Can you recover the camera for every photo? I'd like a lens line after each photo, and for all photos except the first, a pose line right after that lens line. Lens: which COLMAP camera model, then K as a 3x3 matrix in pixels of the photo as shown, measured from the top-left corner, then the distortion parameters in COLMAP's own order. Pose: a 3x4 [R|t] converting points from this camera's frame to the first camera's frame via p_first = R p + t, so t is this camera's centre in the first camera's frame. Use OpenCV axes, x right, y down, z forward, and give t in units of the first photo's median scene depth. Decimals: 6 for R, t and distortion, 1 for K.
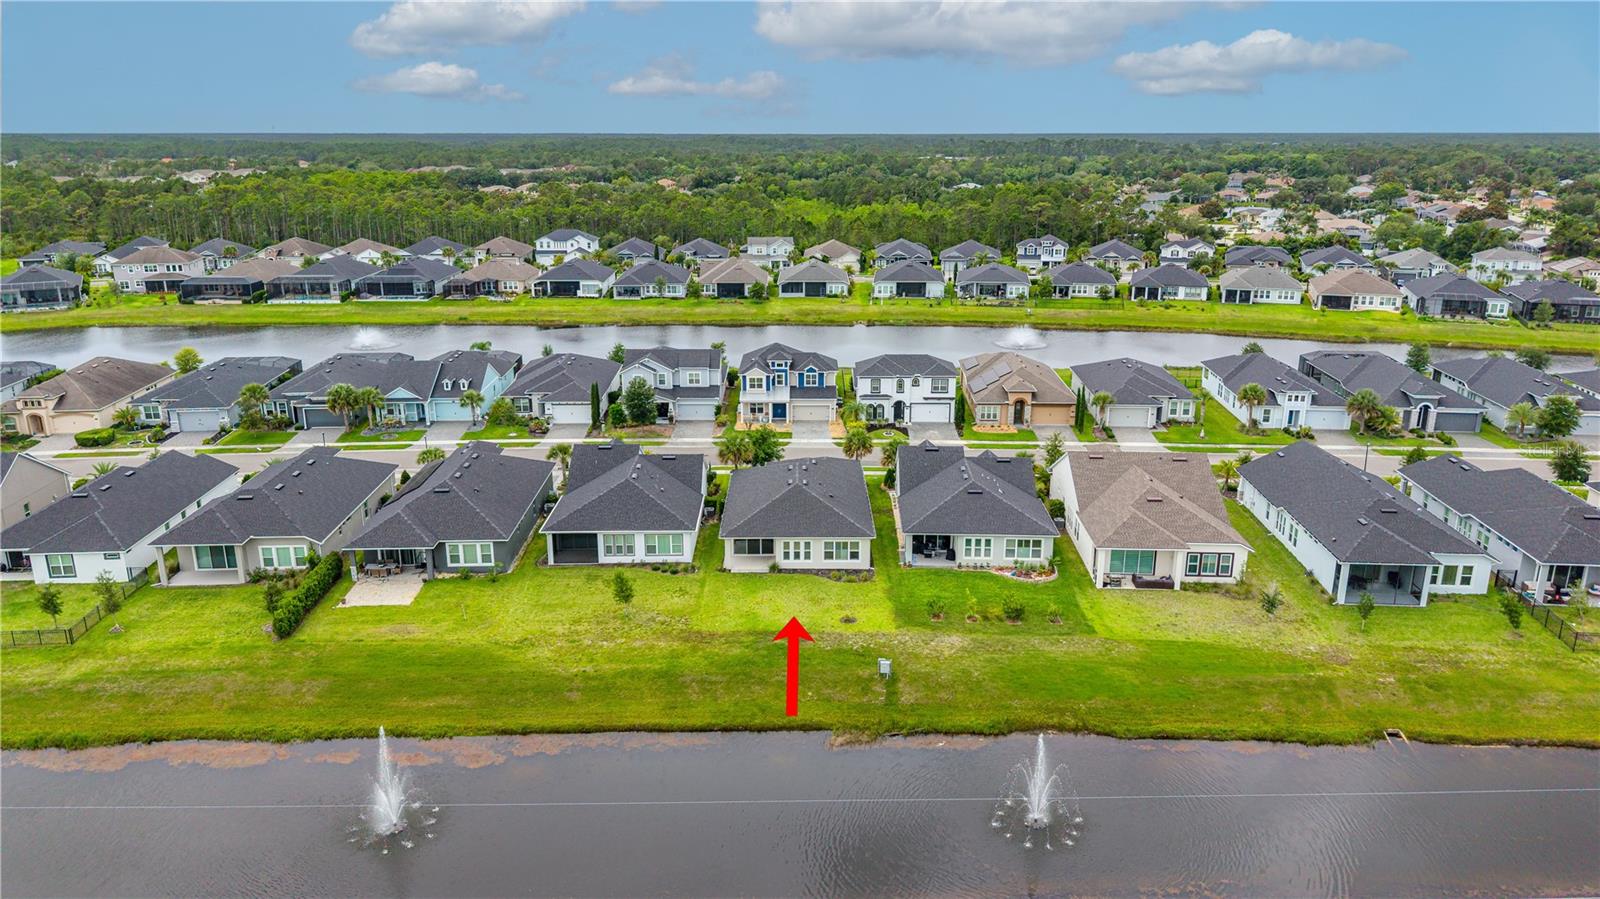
lens RADIAL K [[1044.2, 0, 803.0], [0, 1044.2, 445.2], [0, 0, 1]] dist [-0.014971, 0.004868]
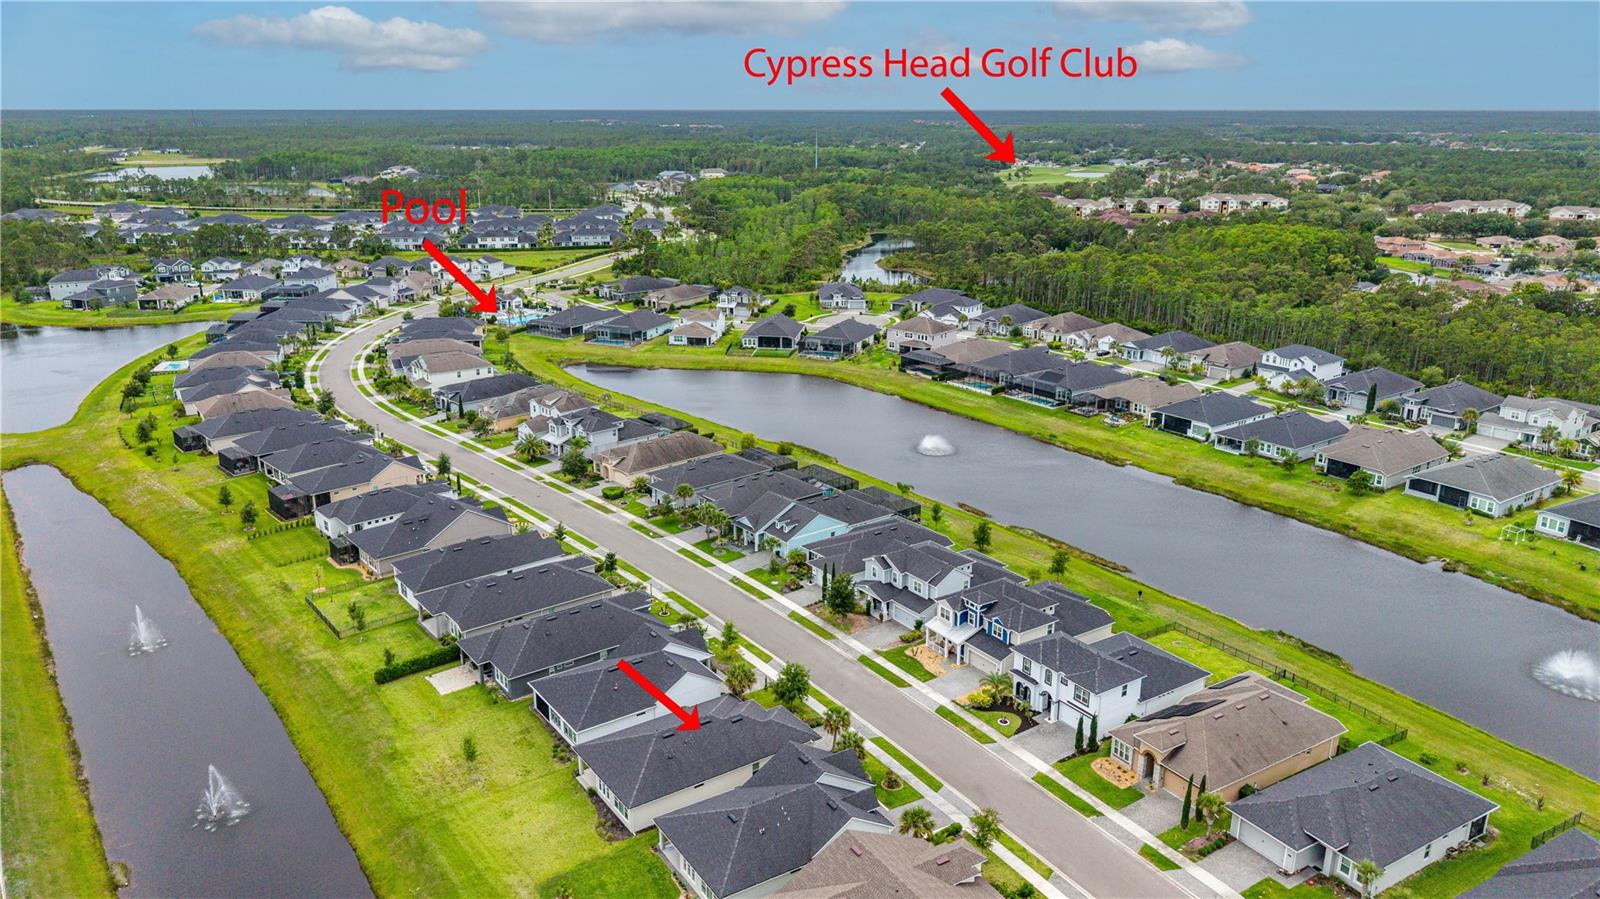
lens RADIAL K [[1044.2, 0, 794.5], [0, 1044.2, 455.4], [0, 0, 1]] dist [-0.014971, 0.004868]
pose [[0.560406, 0.244423, -0.791330, 0.639710], [-0.235970, 0.962981, 0.130333, -0.308291], [0.793891, 0.113691, 0.597336, 0.277292]]
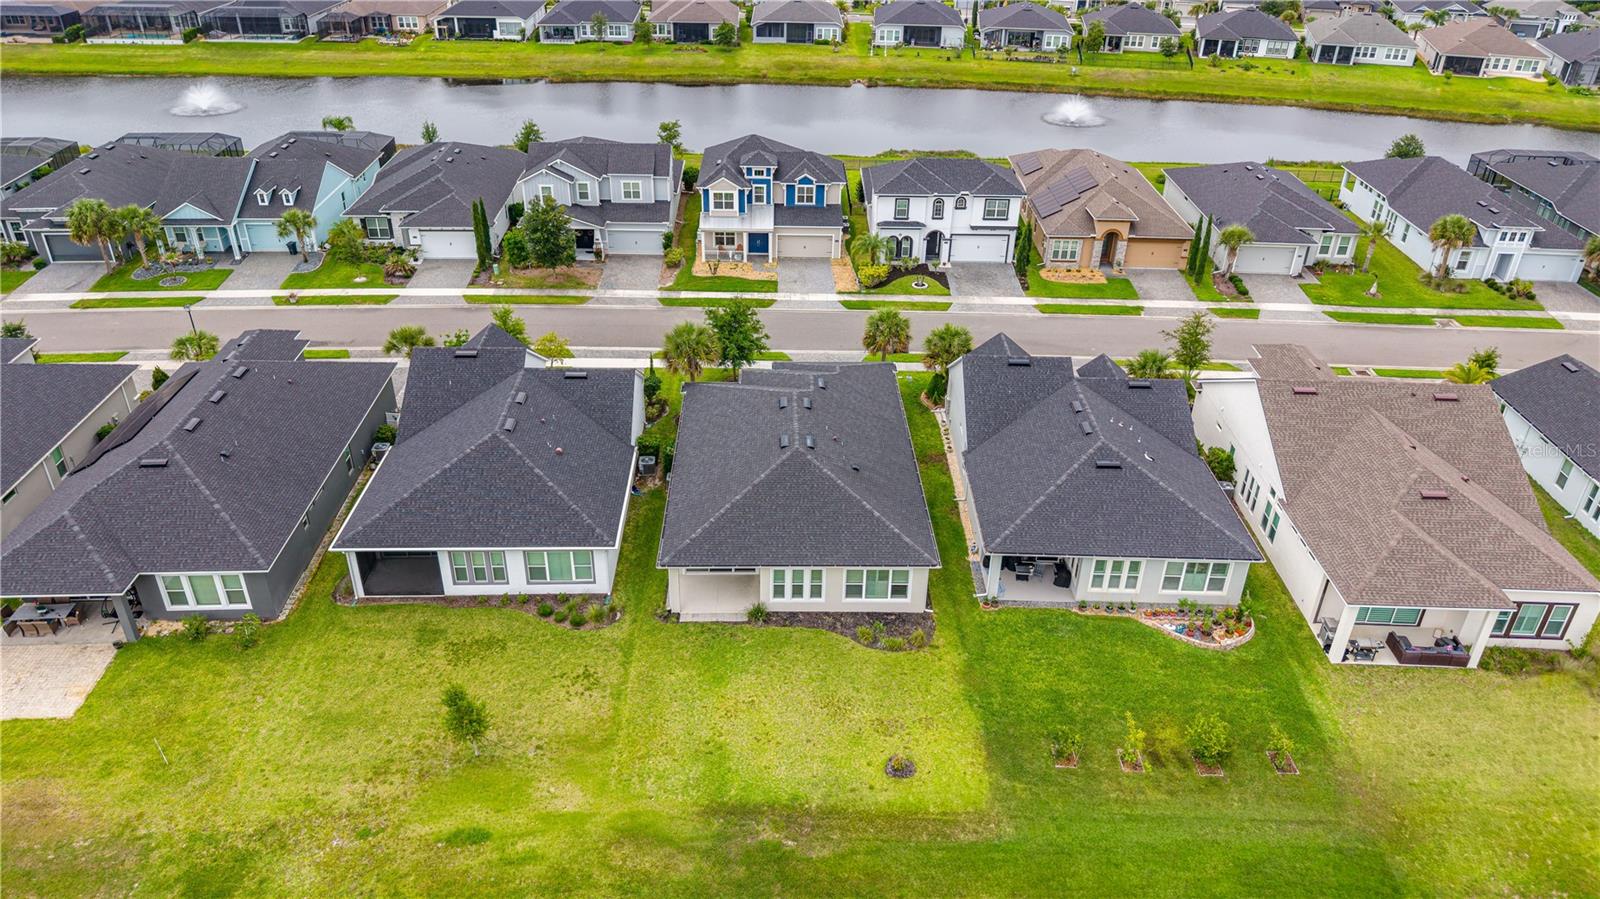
lens RADIAL K [[1044.2, 0, 797.8], [0, 1044.2, 436.4], [0, 0, 1]] dist [-0.014971, 0.004868]
pose [[0.999643, 0.007328, 0.025695, -0.013696], [-0.013120, 0.972359, 0.233121, -0.070721], [-0.023276, -0.233375, 0.972108, 0.316970]]
